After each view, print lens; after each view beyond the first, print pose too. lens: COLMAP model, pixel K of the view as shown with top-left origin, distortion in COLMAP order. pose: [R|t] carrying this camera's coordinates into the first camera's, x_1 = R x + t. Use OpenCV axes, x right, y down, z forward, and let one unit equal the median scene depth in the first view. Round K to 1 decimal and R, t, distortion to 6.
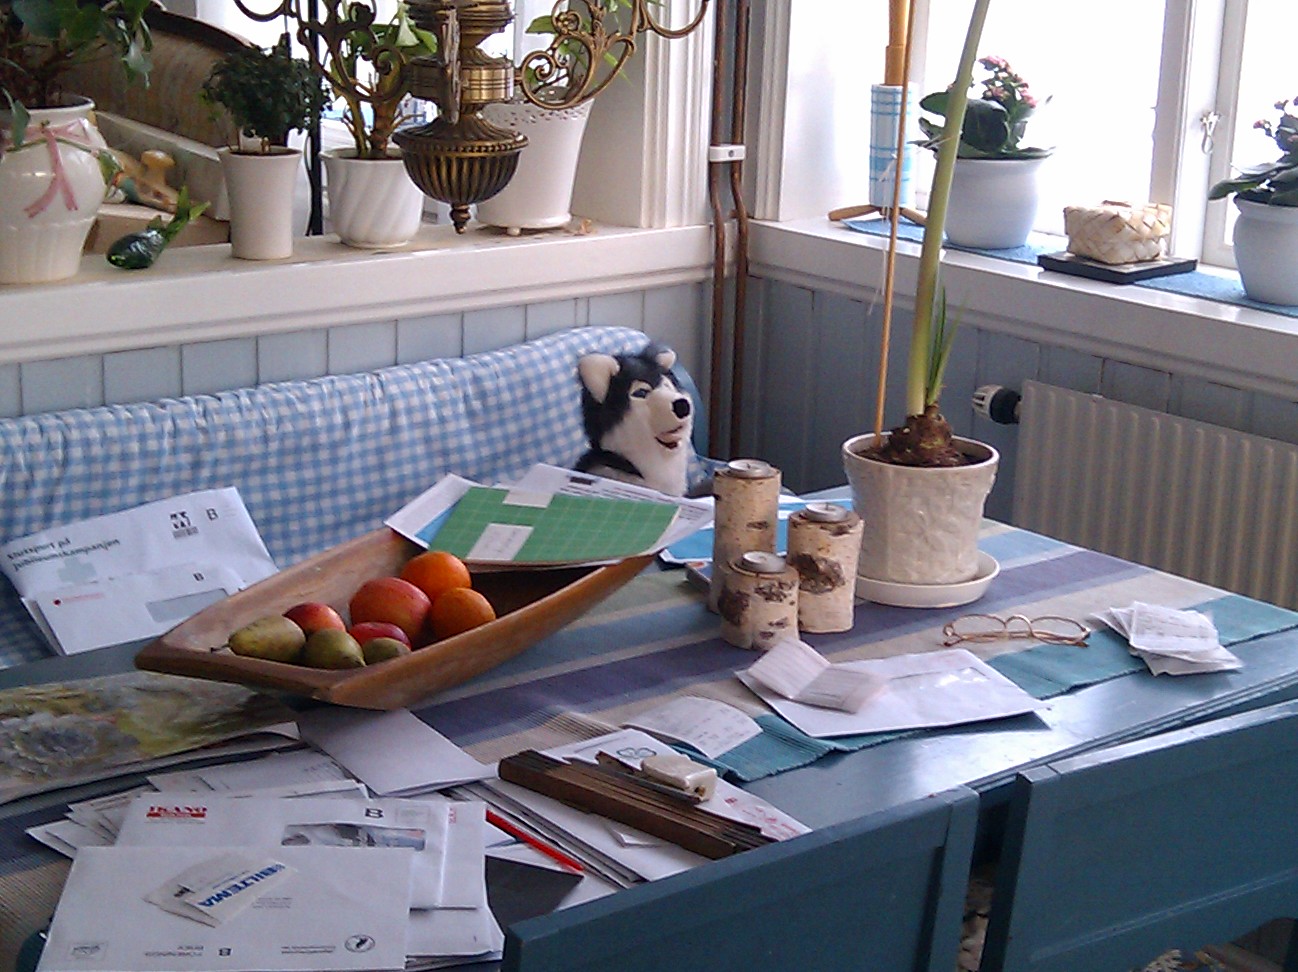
lens RADIAL K [[2521.2, 0, 649.0], [0, 2521.2, 486.0], [0, 0, 1]] dist [0.084171, 0.160855]
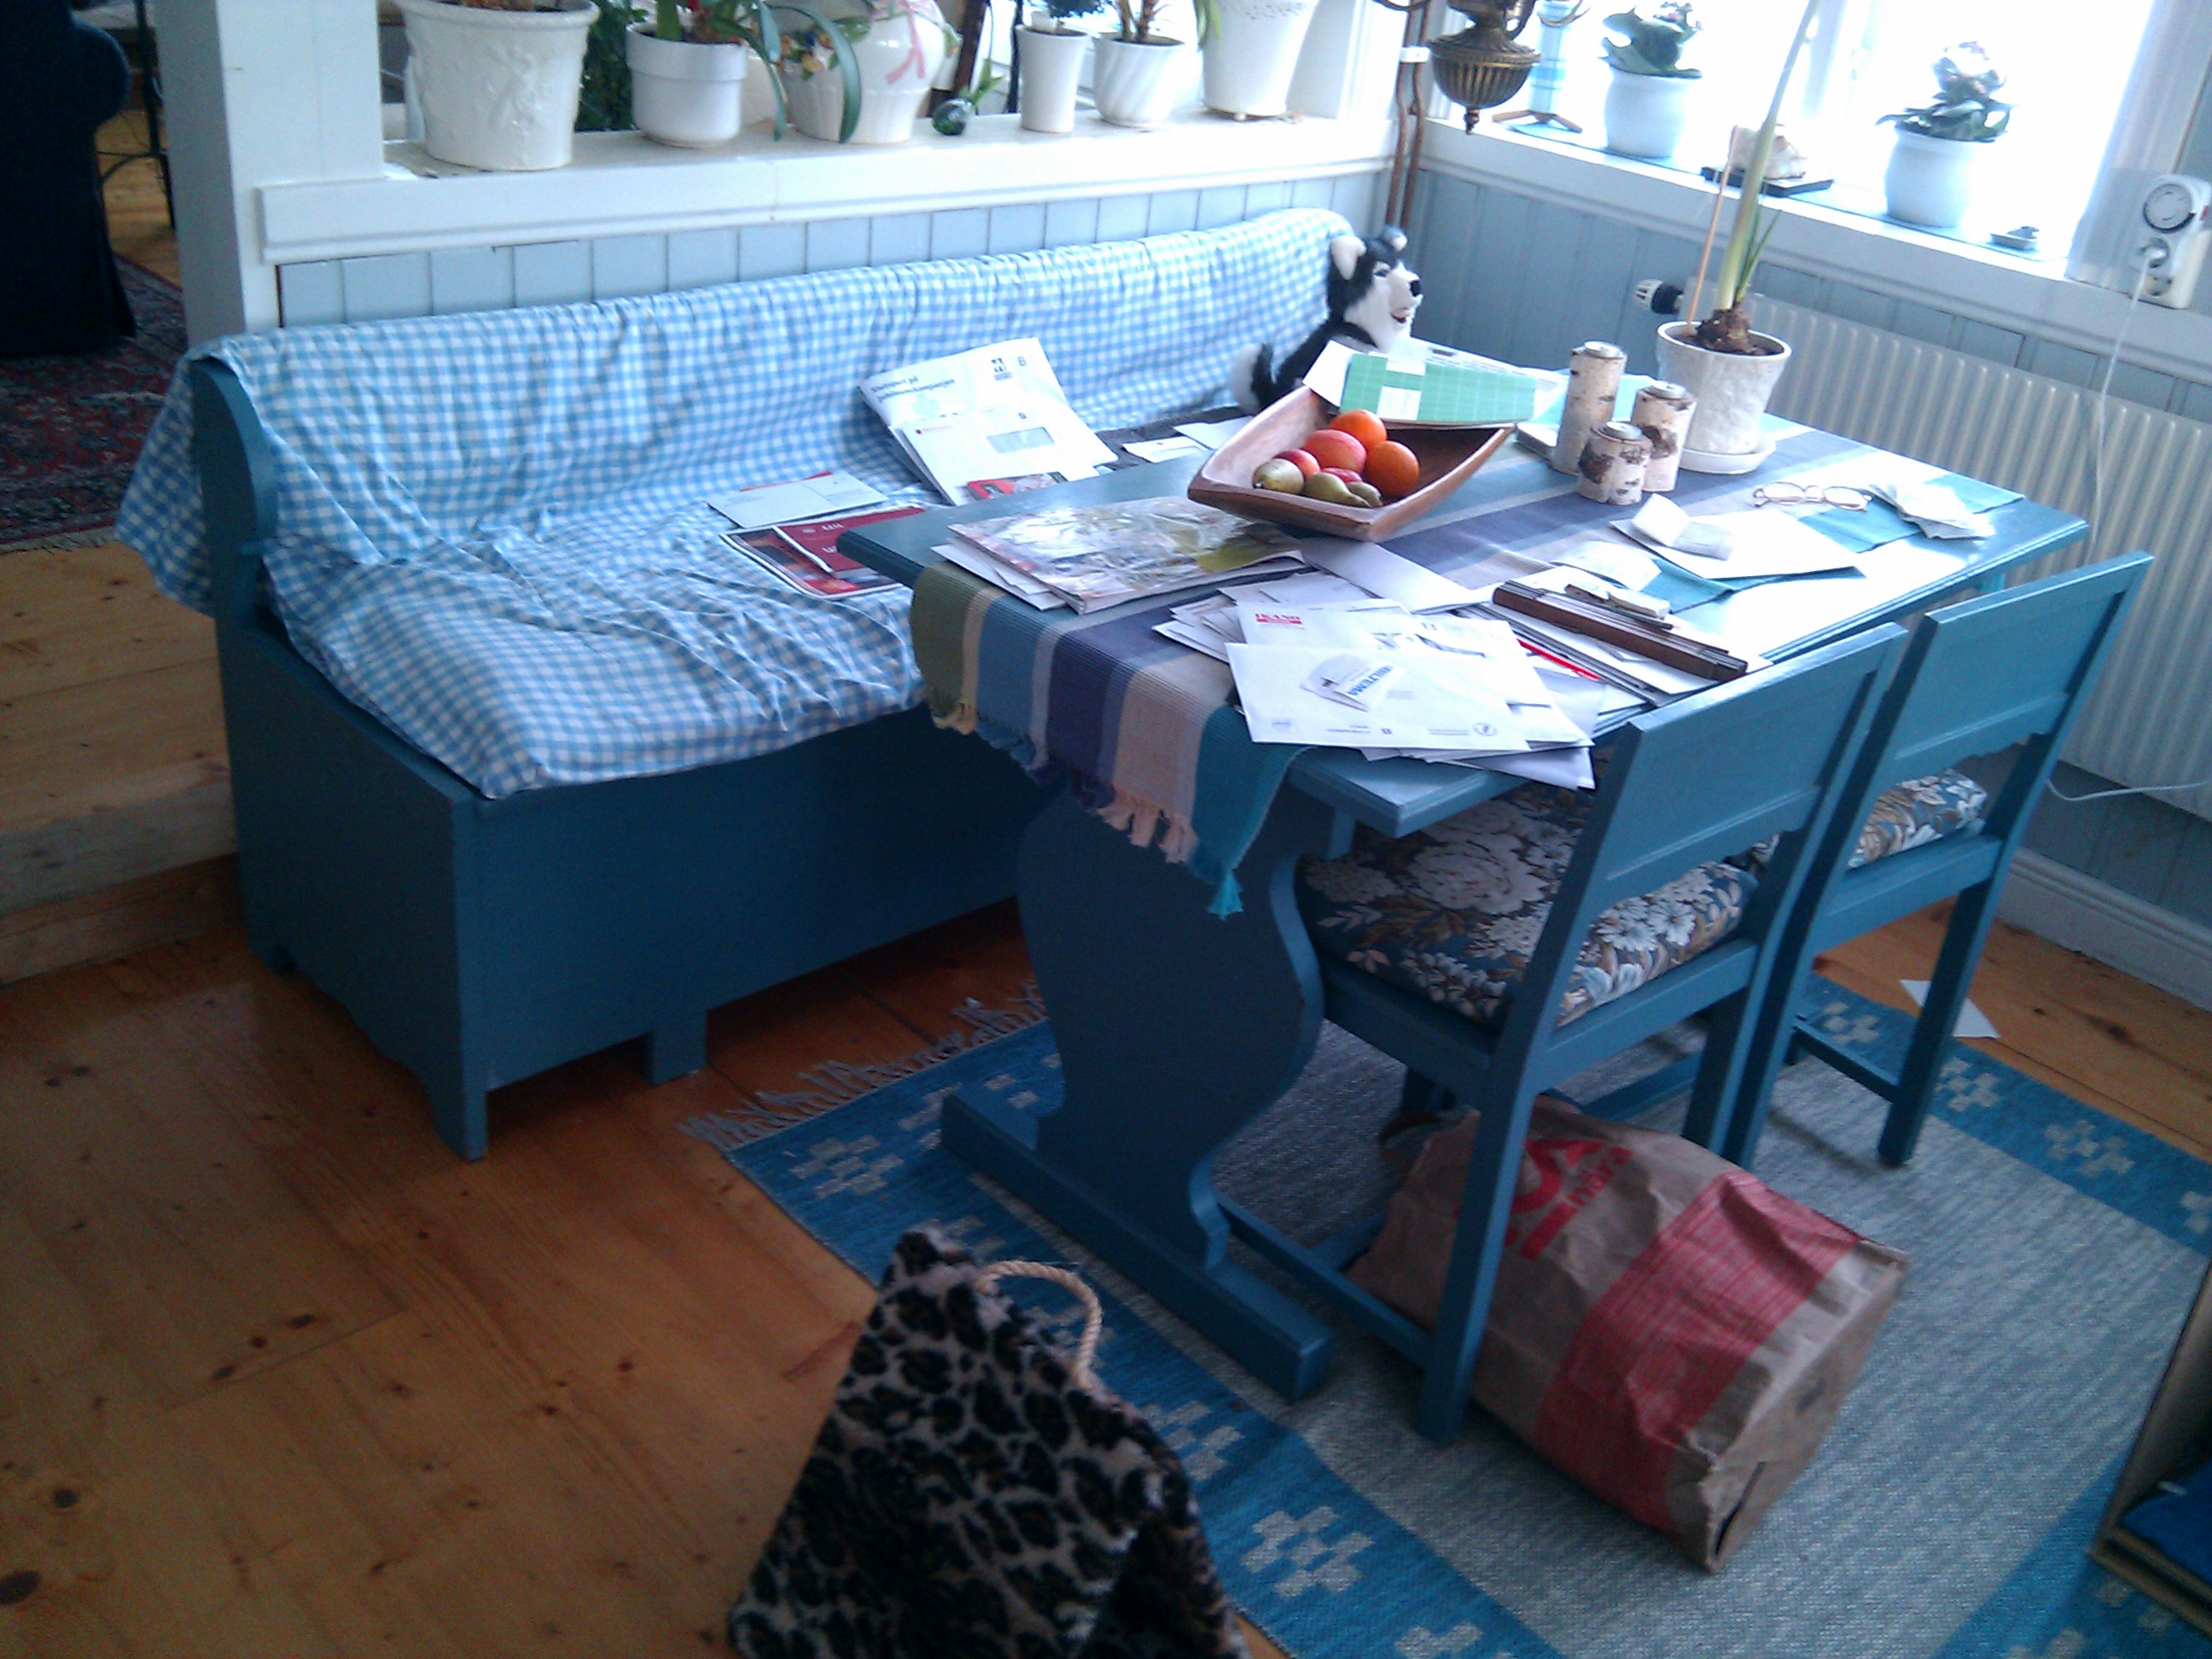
lens RADIAL K [[2154.8, 0, 1106.0], [0, 2154.8, 829.5], [0, 0, 1]] dist [0.130753, -0.315290]
pose [[0.996289, 0.035754, 0.078296, -0.203472], [-0.052118, 0.974520, 0.218160, 0.001524], [-0.068501, -0.221431, 0.972767, -0.028316]]
